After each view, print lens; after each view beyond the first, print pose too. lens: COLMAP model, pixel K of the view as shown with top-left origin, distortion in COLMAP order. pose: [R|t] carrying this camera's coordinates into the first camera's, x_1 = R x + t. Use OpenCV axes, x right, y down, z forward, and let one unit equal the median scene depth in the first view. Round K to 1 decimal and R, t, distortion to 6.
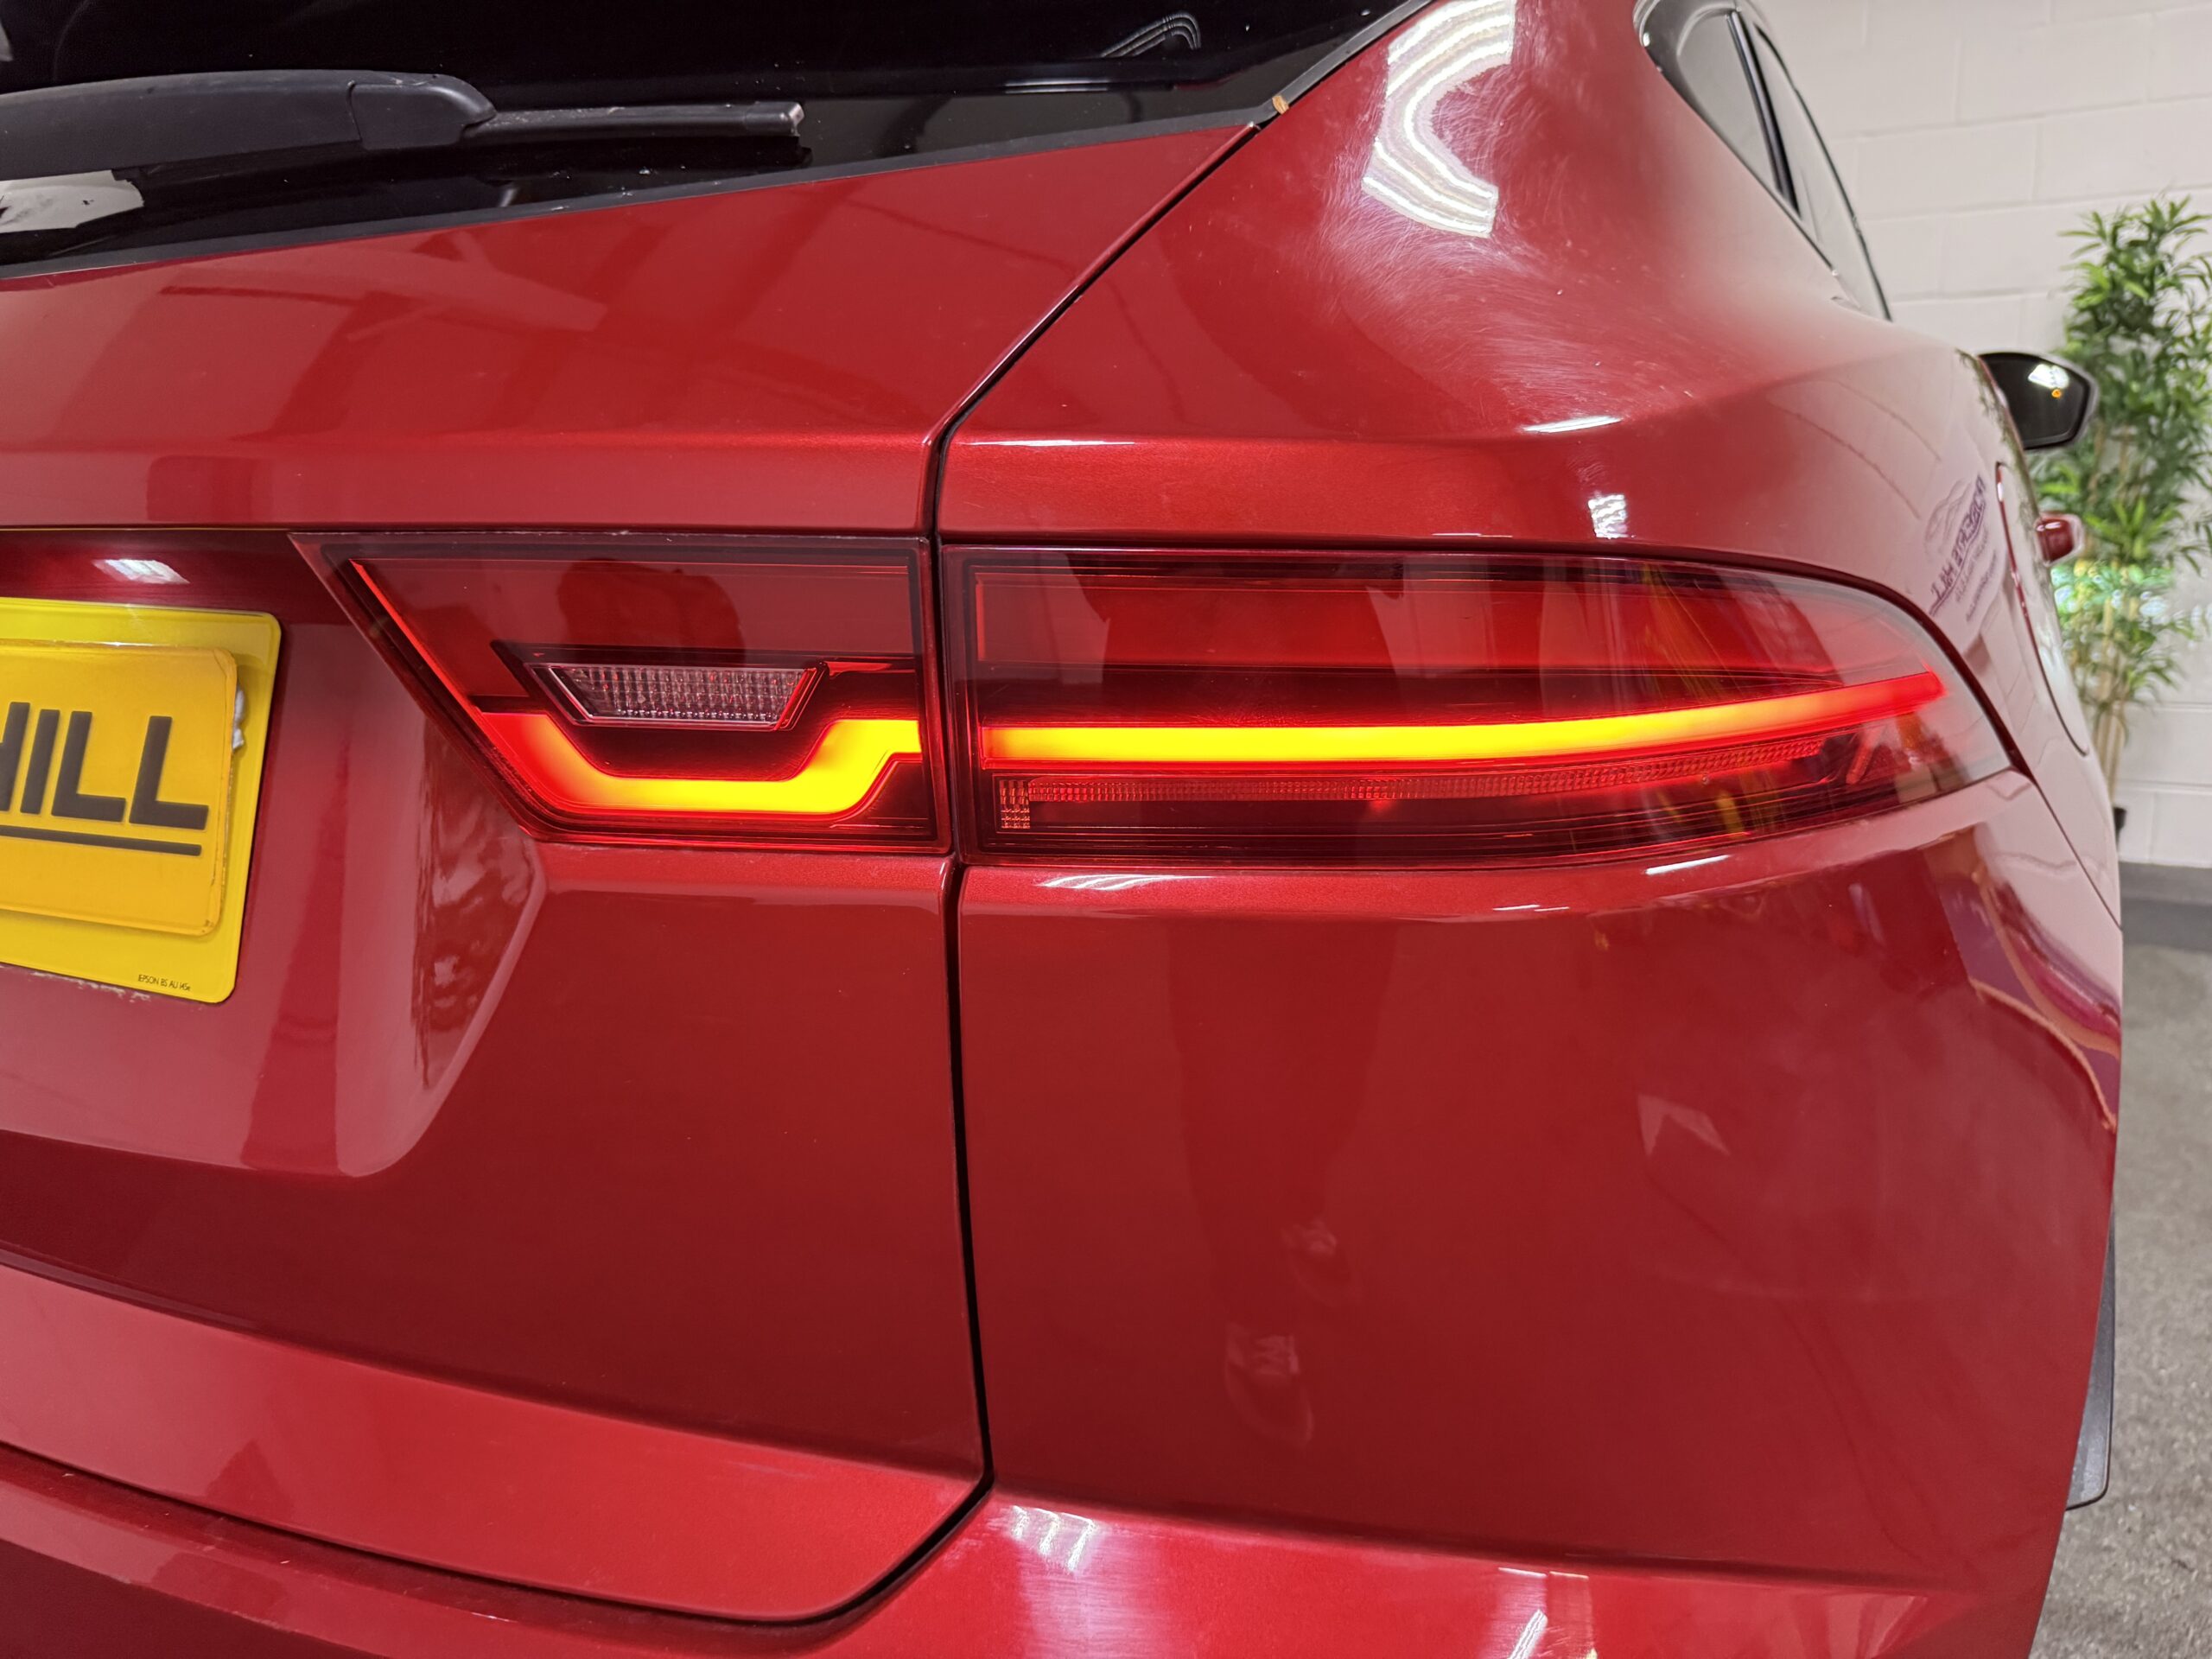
lens RADIAL K [[1582.4, 0, 1103.4], [0, 1582.4, 825.9], [0, 0, 1]] dist [0.011996, -0.032181]
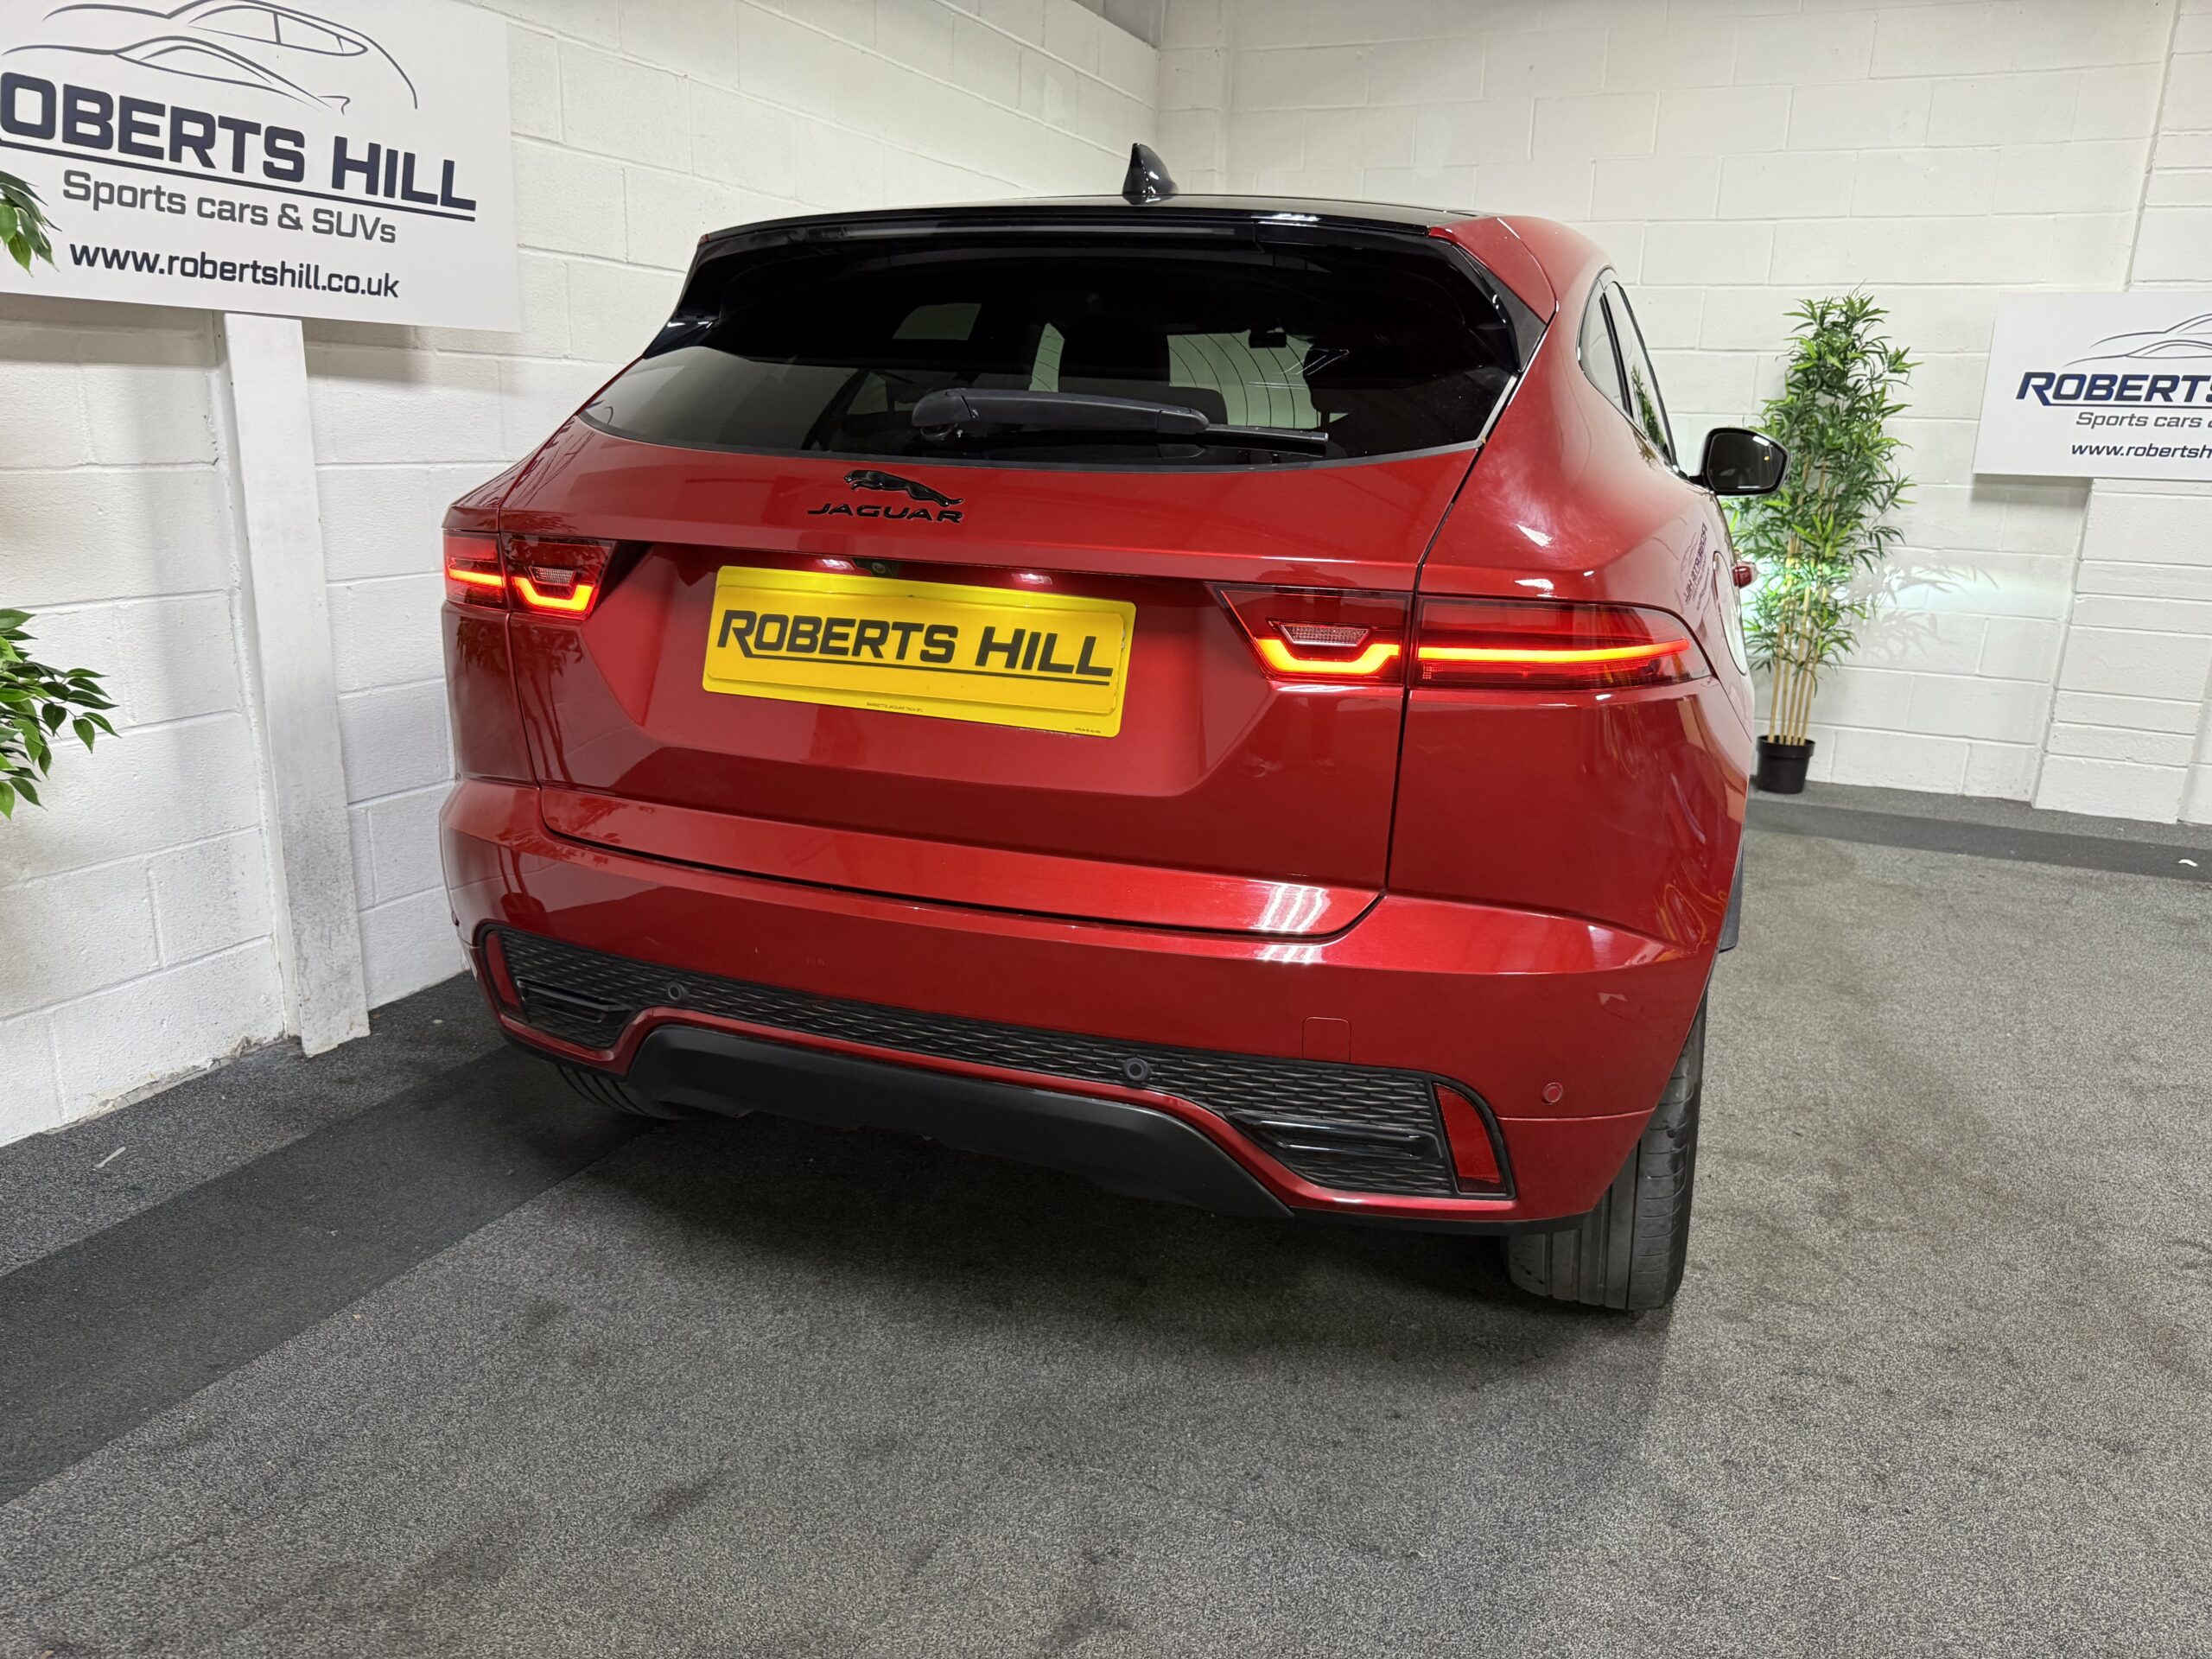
lens RADIAL K [[1582.4, 0, 1103.4], [0, 1582.4, 825.9], [0, 0, 1]] dist [0.011996, -0.032181]
pose [[0.990669, 0.016559, 0.135282, -0.153985], [-0.021753, 0.999078, 0.037004, 0.026644], [-0.134545, -0.039602, 0.990116, -0.292893]]
